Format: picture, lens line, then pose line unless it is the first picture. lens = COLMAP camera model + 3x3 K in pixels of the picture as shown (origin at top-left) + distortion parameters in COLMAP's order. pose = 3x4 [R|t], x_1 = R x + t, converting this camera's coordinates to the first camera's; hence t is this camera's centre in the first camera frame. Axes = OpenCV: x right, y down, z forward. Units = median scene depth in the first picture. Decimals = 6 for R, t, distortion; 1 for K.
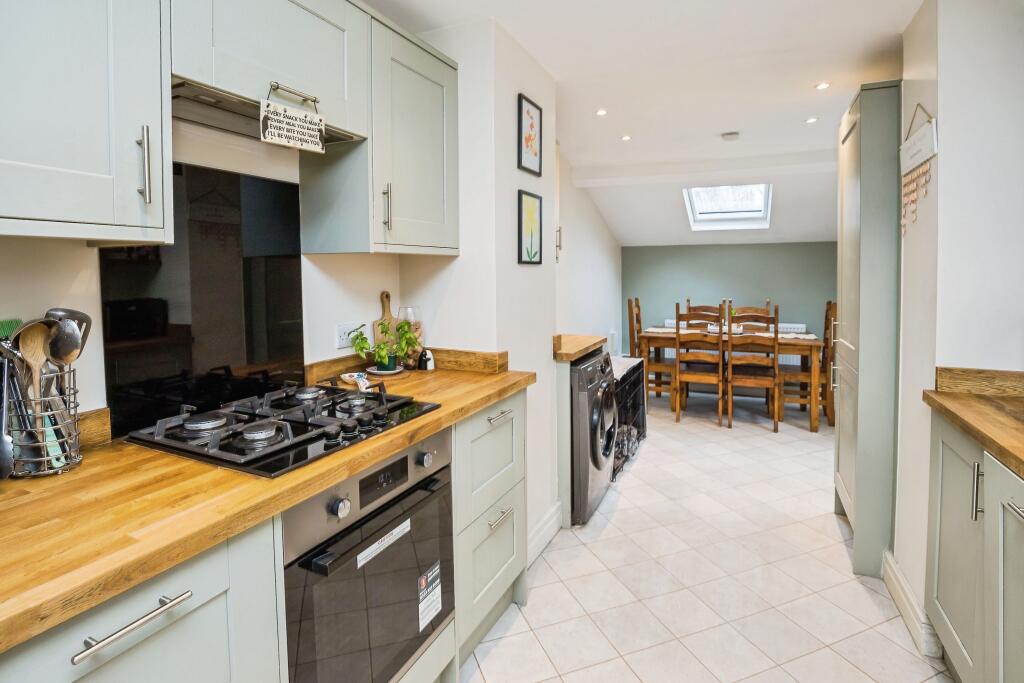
lens RADIAL K [[495.9, 0, 517.4], [0, 495.9, 272.3], [0, 0, 1]] dist [-0.024929, -0.000829]
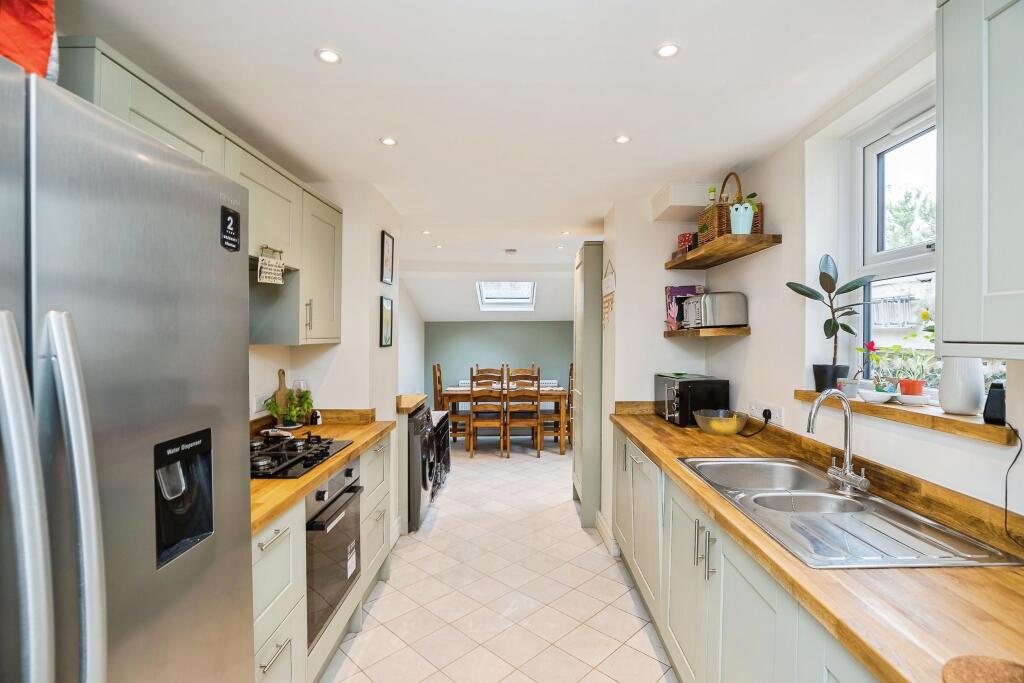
lens RADIAL K [[495.9, 0, 514.9], [0, 495.9, 339.2], [0, 0, 1]] dist [-0.024929, -0.000829]
pose [[0.905325, -0.003888, 0.424703, -0.211719], [-0.001284, 0.999928, 0.011889, -0.047824], [-0.424718, -0.011309, 0.905255, -0.390510]]
